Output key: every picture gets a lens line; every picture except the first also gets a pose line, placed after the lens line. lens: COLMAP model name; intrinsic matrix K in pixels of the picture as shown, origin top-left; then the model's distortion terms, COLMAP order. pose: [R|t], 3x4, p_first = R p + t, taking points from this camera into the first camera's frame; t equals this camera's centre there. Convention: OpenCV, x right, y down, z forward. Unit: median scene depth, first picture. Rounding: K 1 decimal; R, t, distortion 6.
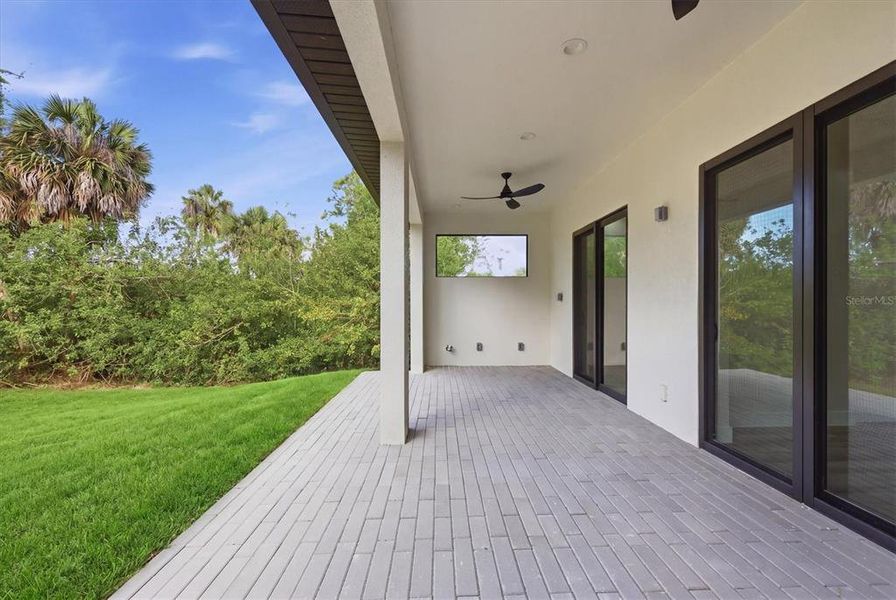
lens RADIAL K [[367.1, 0, 448.2], [0, 367.1, 305.5], [0, 0, 1]] dist [0.000278, -0.000434]
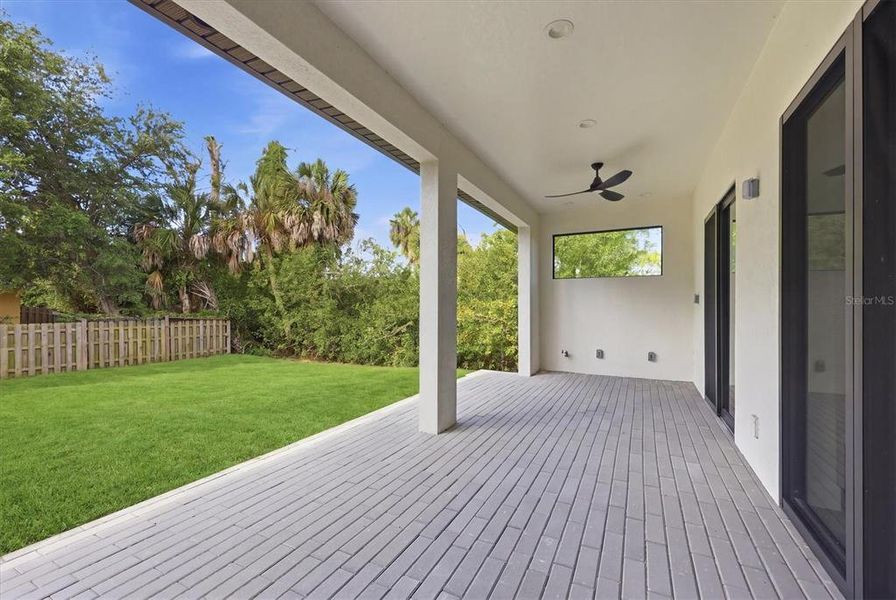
lens RADIAL K [[367.1, 0, 456.9], [0, 367.1, 306.8], [0, 0, 1]] dist [0.000278, -0.000434]
pose [[0.884993, 0.002625, -0.465597, 0.135840], [-0.004054, 0.999990, -0.002067, -0.000596], [0.465586, 0.003717, 0.884995, 0.016810]]
